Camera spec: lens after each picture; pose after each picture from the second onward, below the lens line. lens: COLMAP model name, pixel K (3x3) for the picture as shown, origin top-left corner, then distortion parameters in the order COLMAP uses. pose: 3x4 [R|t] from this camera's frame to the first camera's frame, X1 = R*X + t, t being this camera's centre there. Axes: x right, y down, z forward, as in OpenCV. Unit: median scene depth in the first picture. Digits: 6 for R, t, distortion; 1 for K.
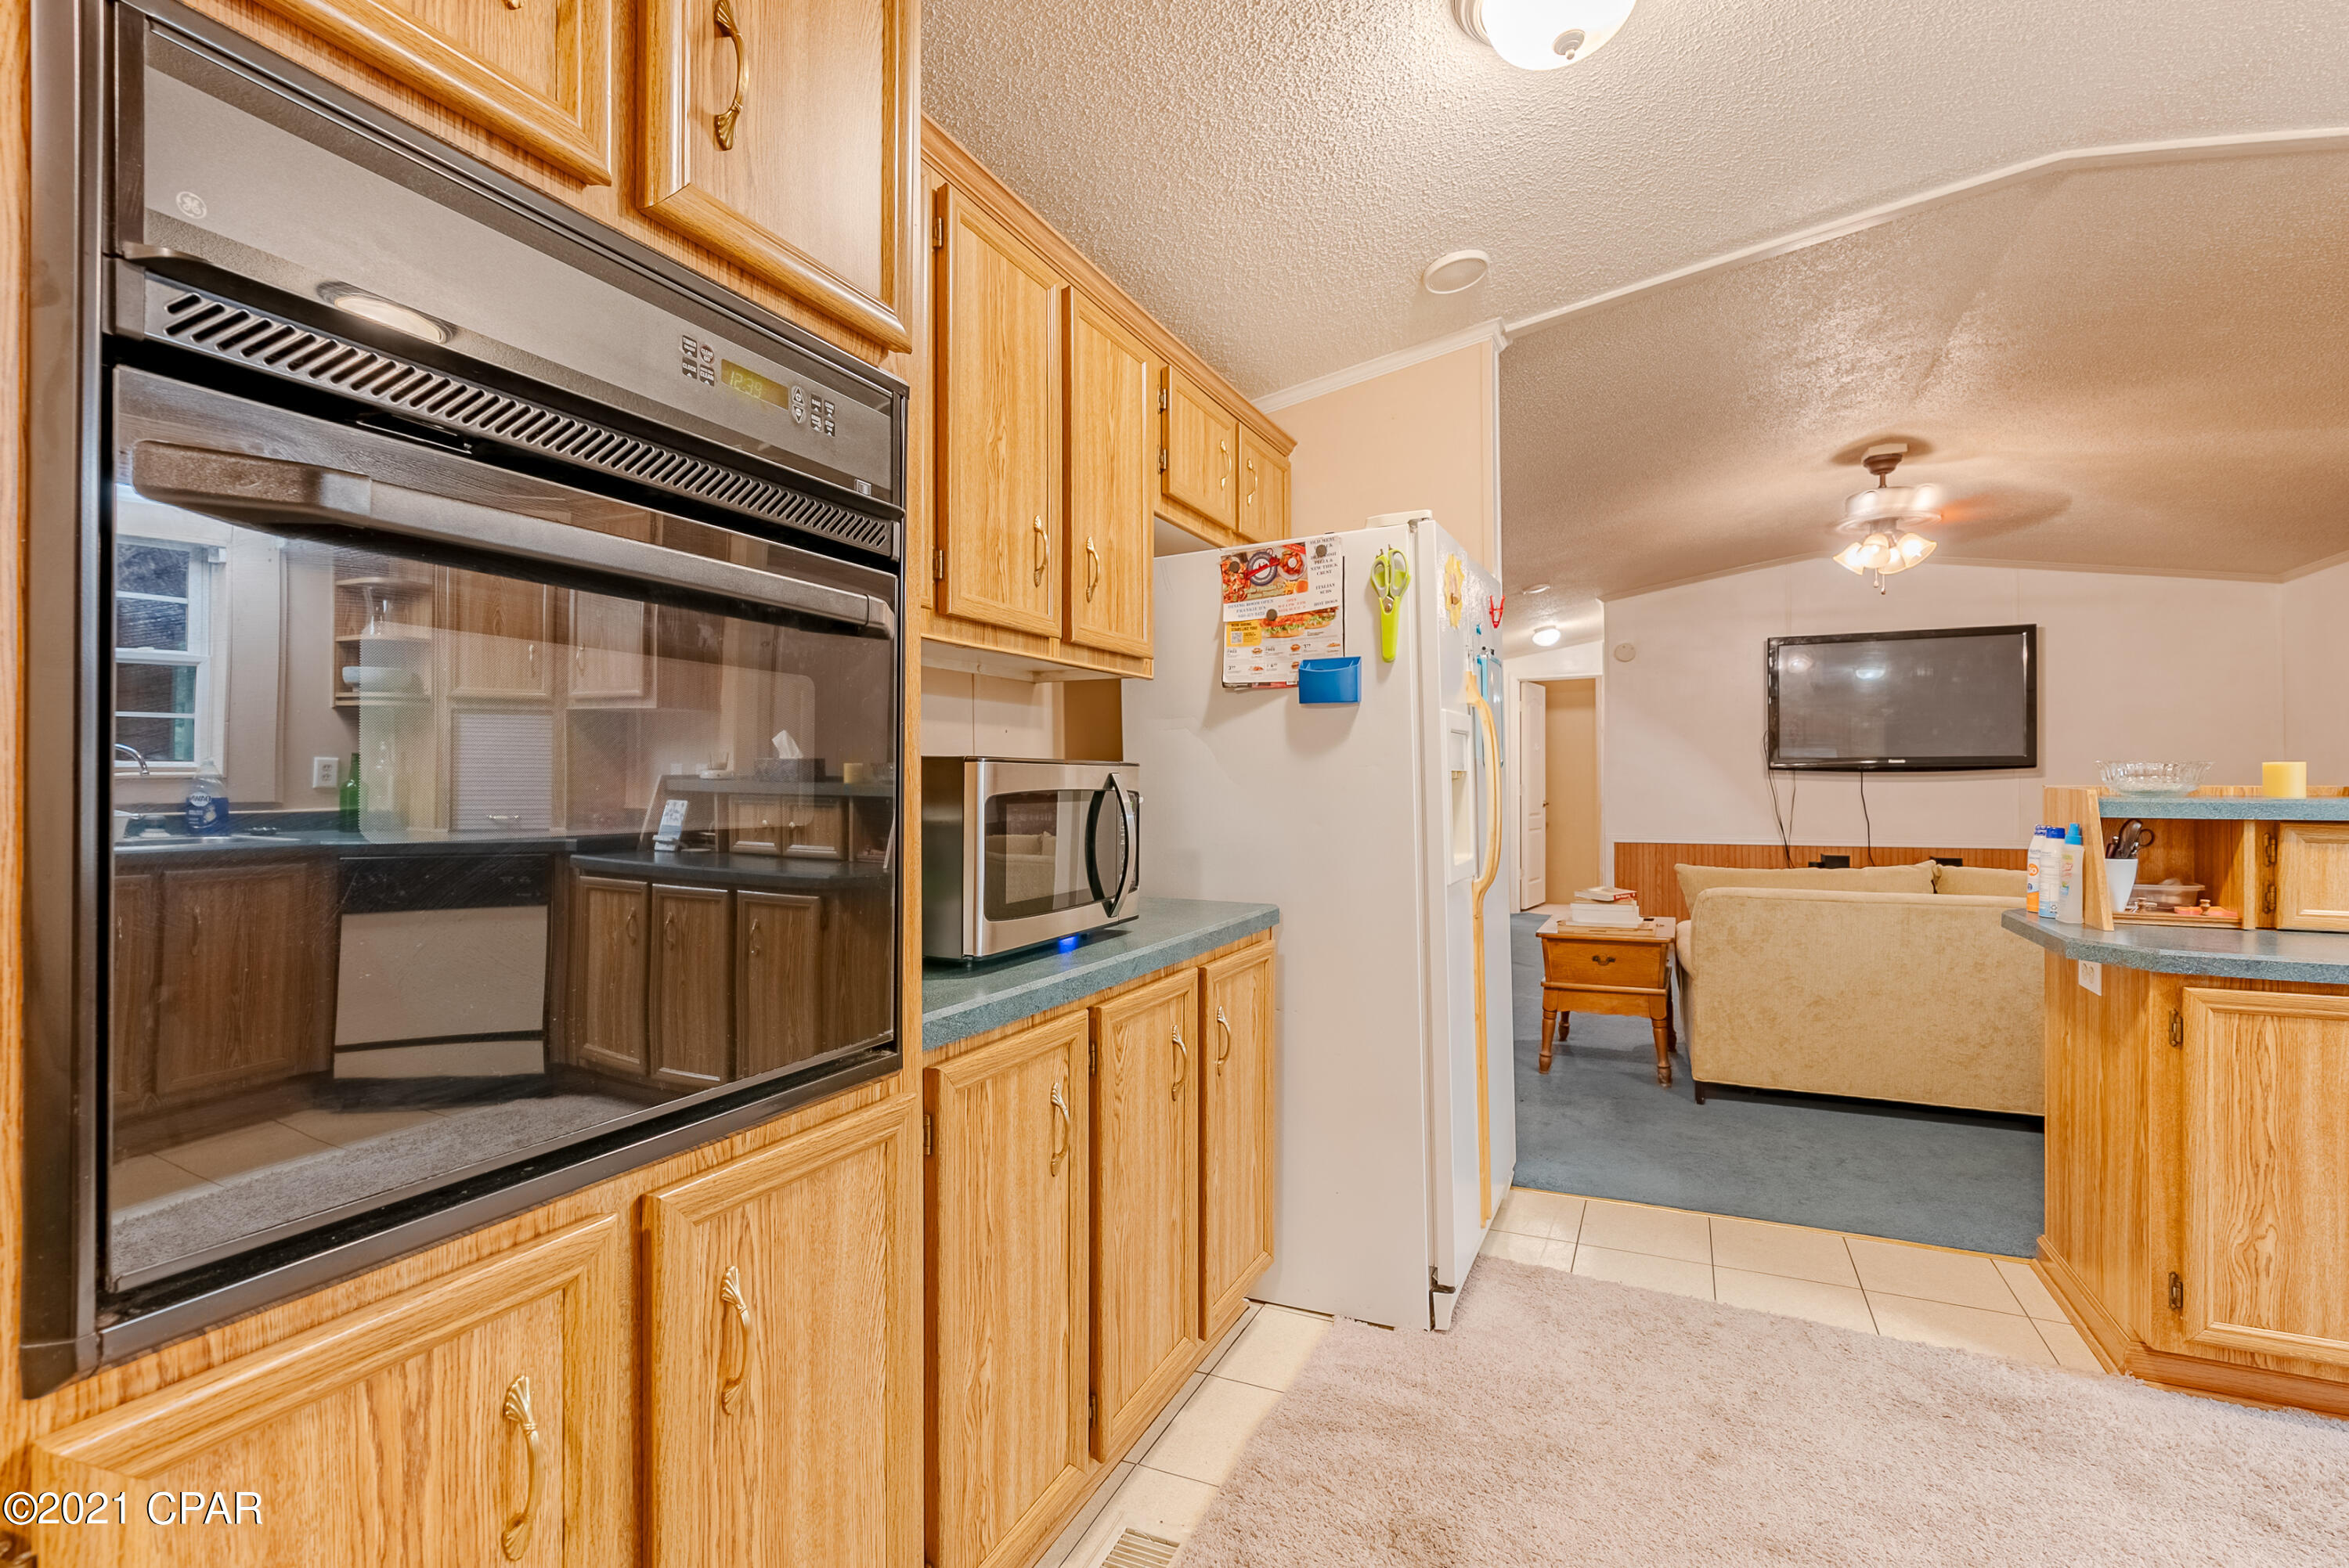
lens RADIAL K [[1065.1, 0, 1168.9], [0, 1065.1, 773.9], [0, 0, 1]] dist [-0.008083, 0.002249]
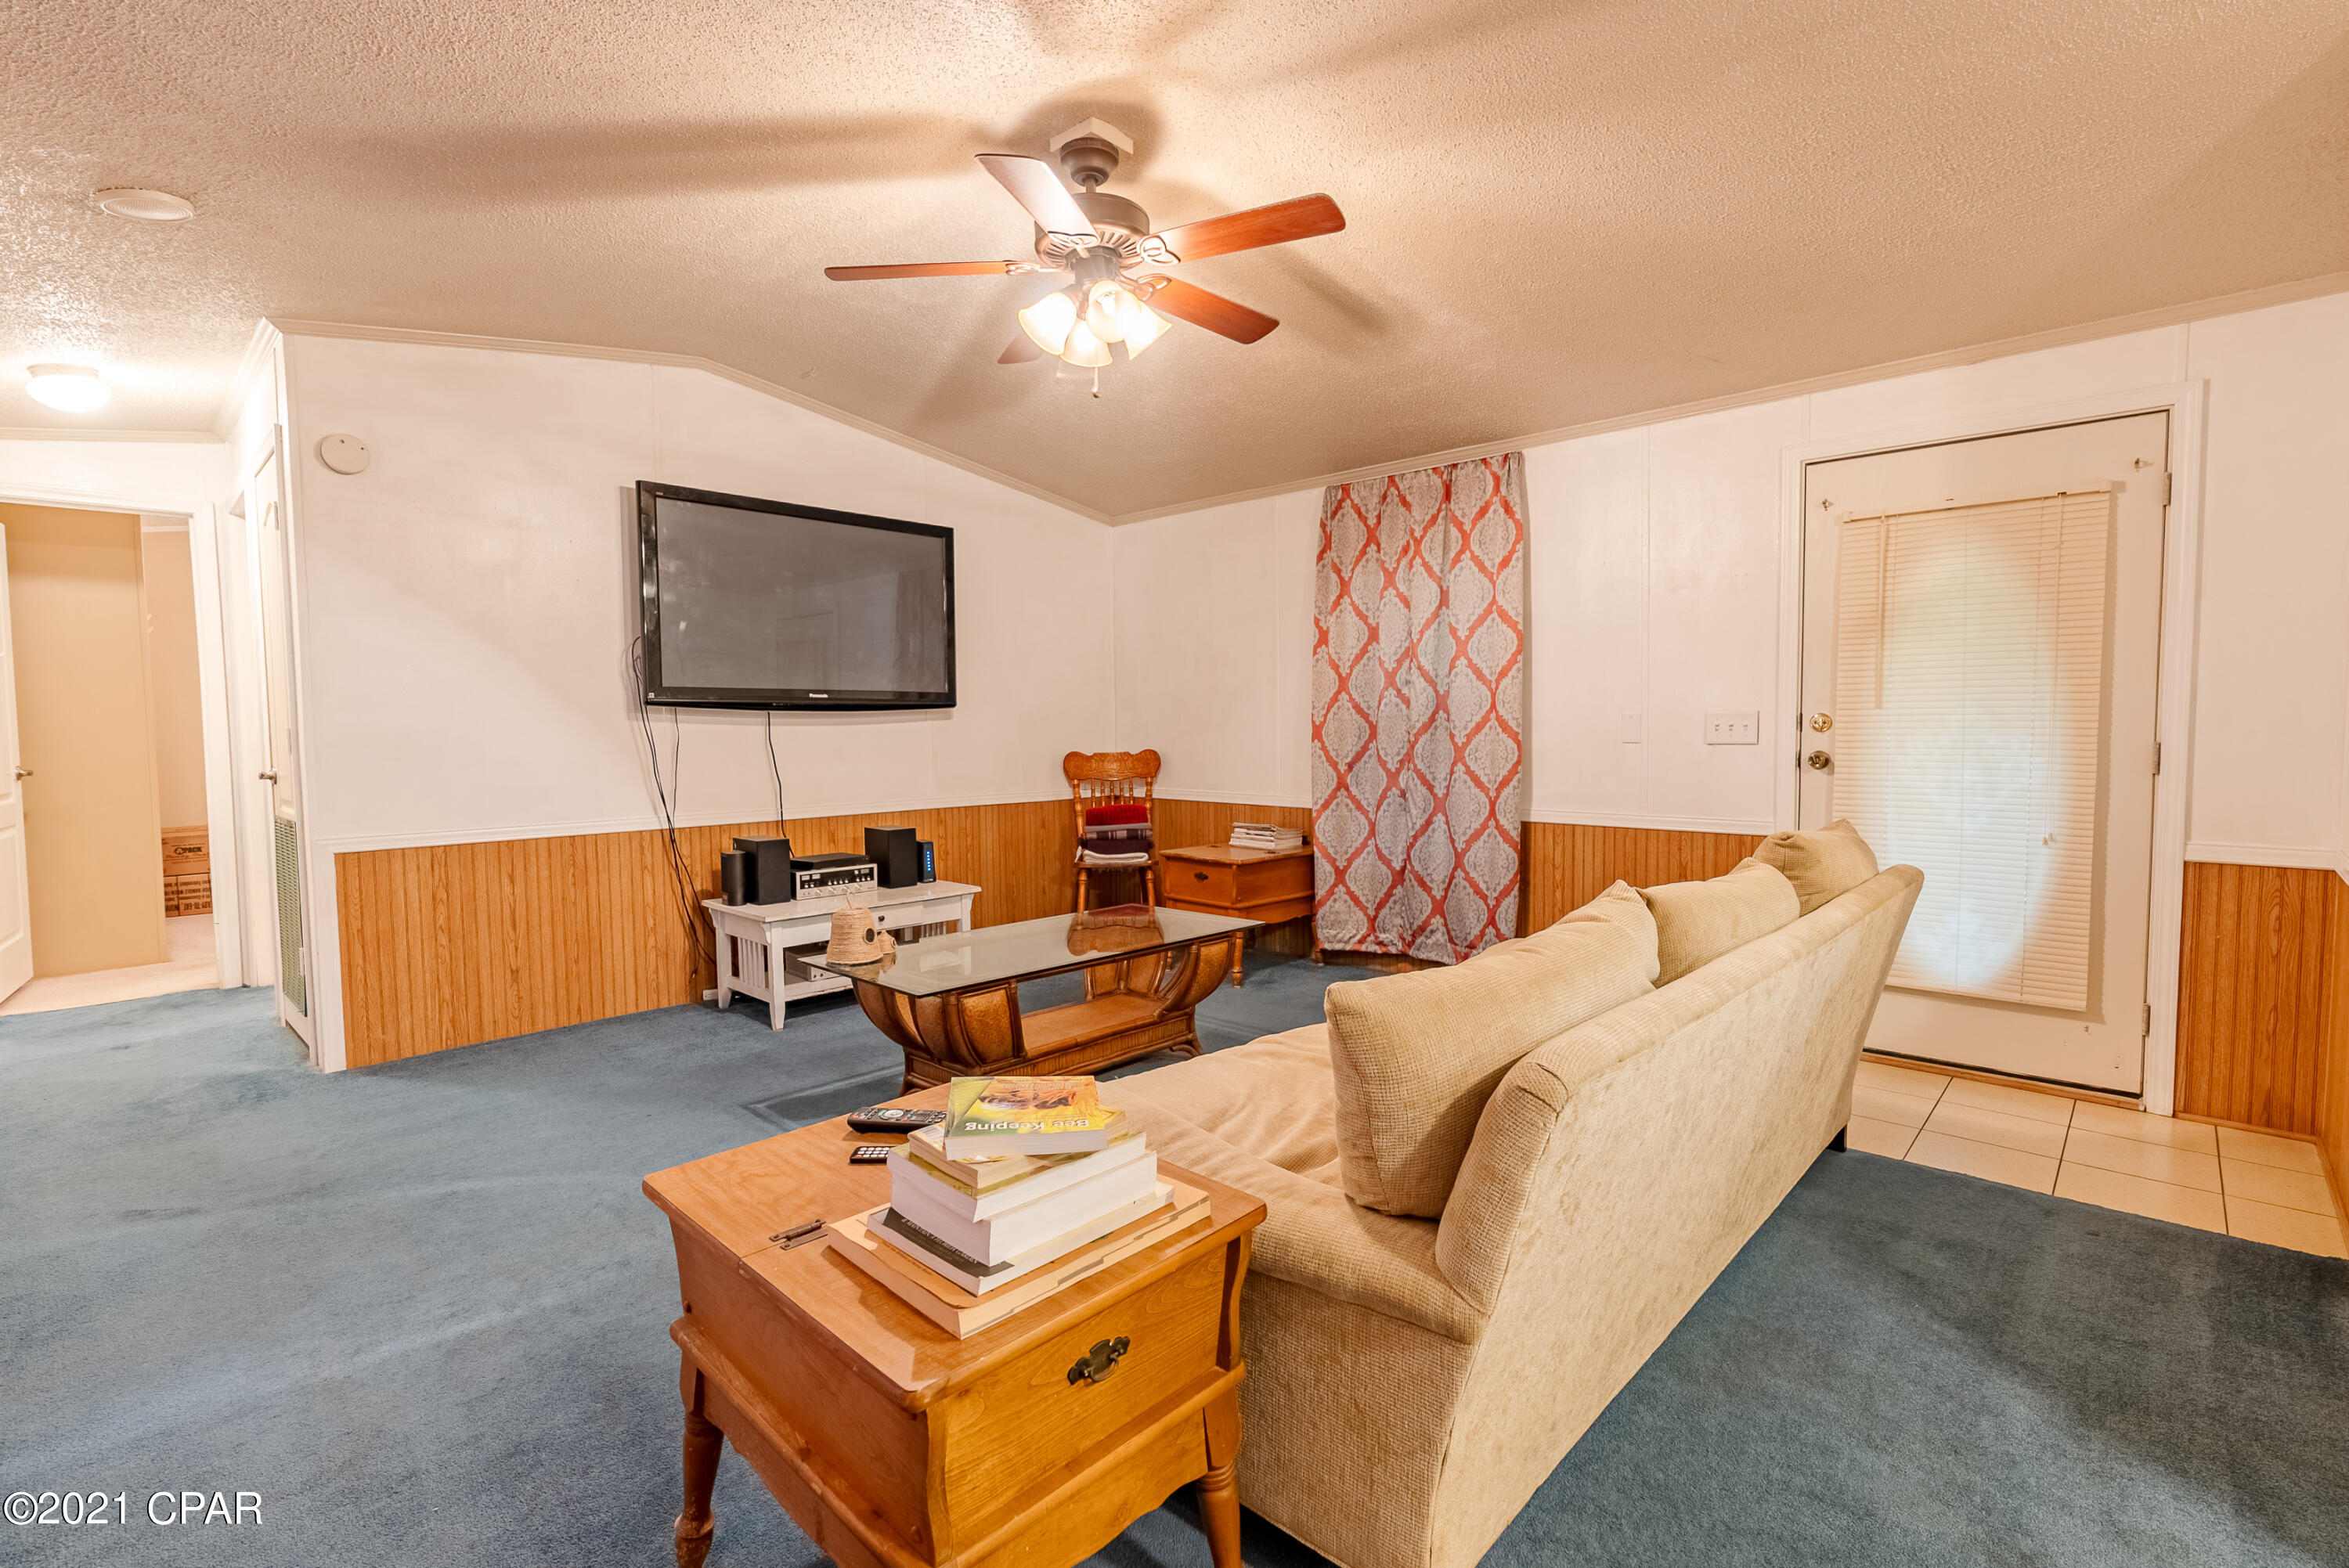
lens RADIAL K [[1065.1, 0, 1227.0], [0, 1065.1, 777.2], [0, 0, 1]] dist [-0.008083, 0.002249]
pose [[0.302268, -0.048383, 0.951994, 0.093868], [-0.001890, 0.998679, 0.051356, 0.005249], [-0.953221, -0.017323, 0.301777, 0.509084]]
